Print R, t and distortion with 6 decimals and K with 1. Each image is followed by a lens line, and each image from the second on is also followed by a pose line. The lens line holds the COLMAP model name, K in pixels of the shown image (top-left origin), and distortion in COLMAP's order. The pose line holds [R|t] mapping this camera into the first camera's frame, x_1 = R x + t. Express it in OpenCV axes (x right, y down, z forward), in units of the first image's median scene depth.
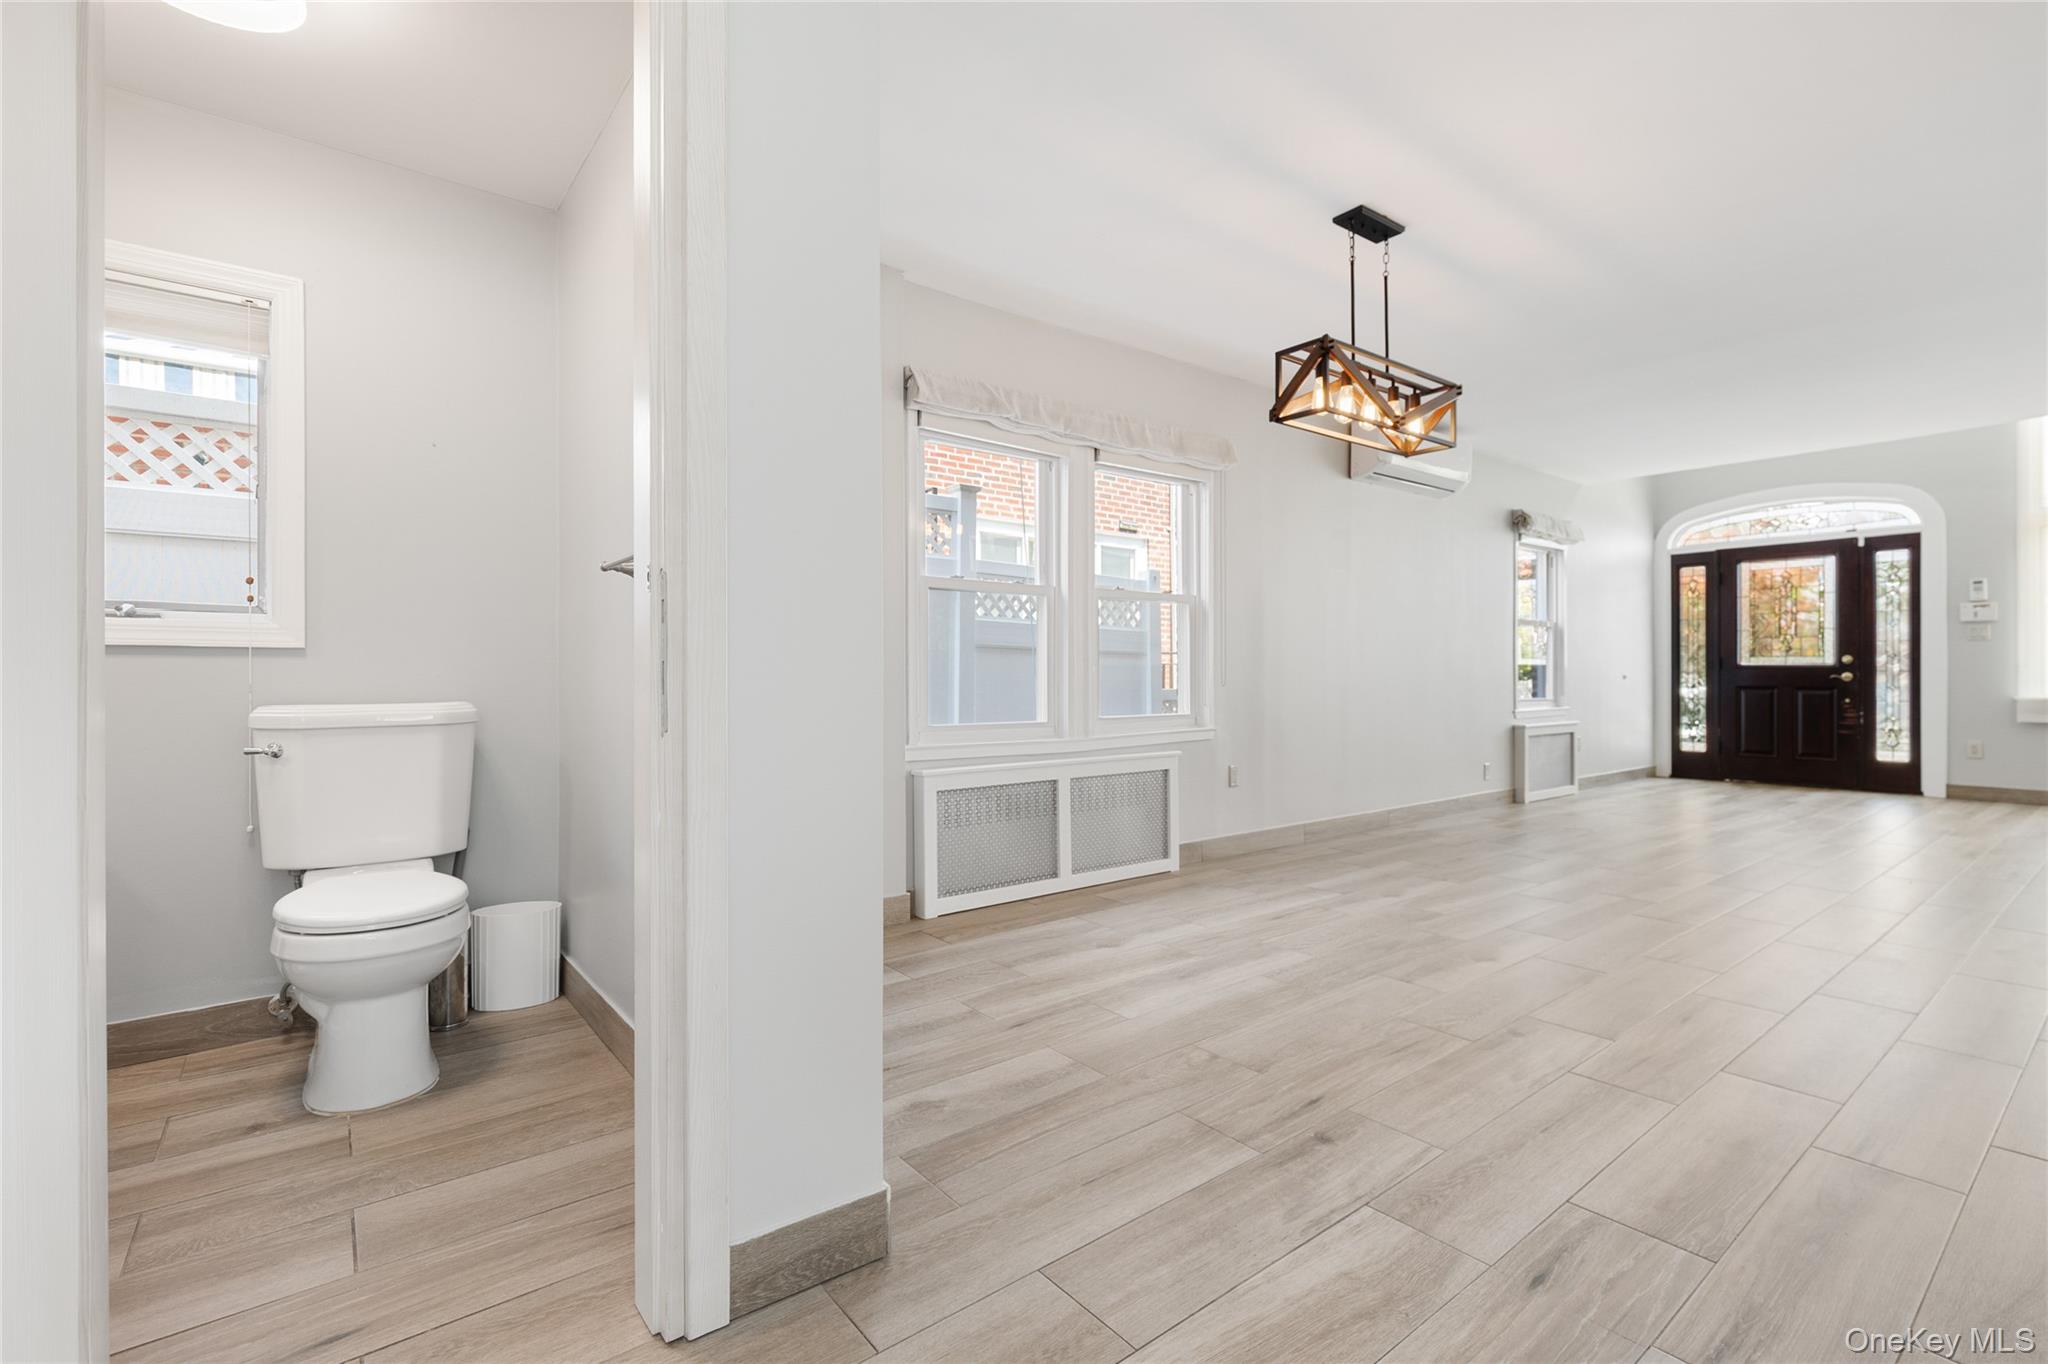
lens RADIAL K [[922.7, 0, 1033.1], [0, 922.7, 673.3], [0, 0, 1]] dist [0.002807, 0.000175]
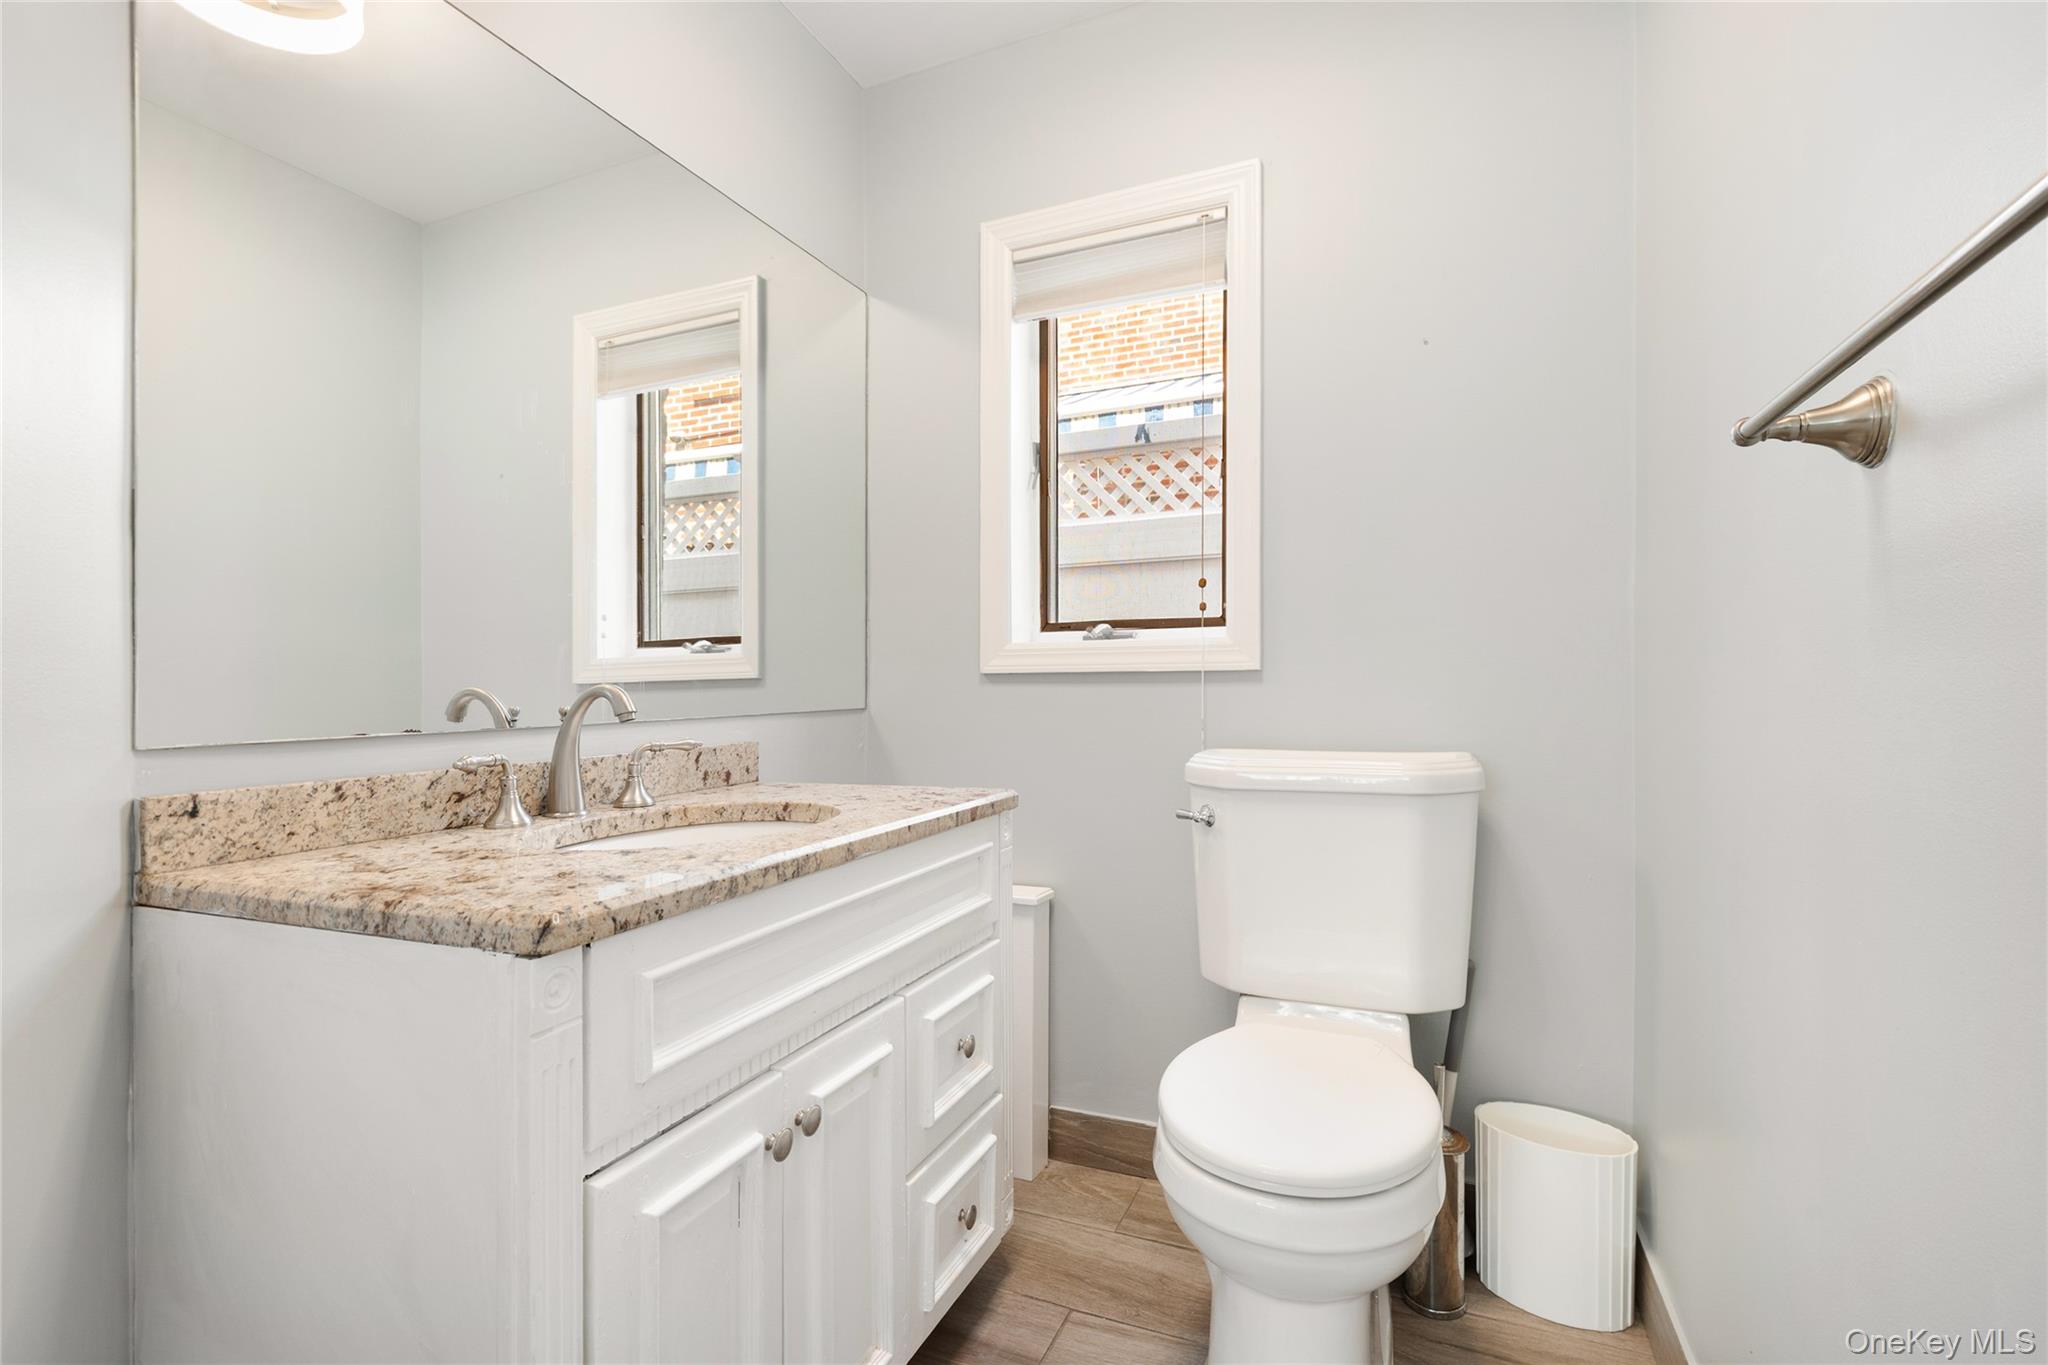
lens RADIAL K [[939.8, 0, 1028.5], [0, 939.8, 701.1], [0, 0, 1]] dist [-0.001156, -0.000142]
pose [[0.490675, 0.005562, -0.871325, -0.096025], [0.004570, 0.999949, 0.008956, -0.004228], [0.871331, -0.008376, 0.490625, 0.194360]]
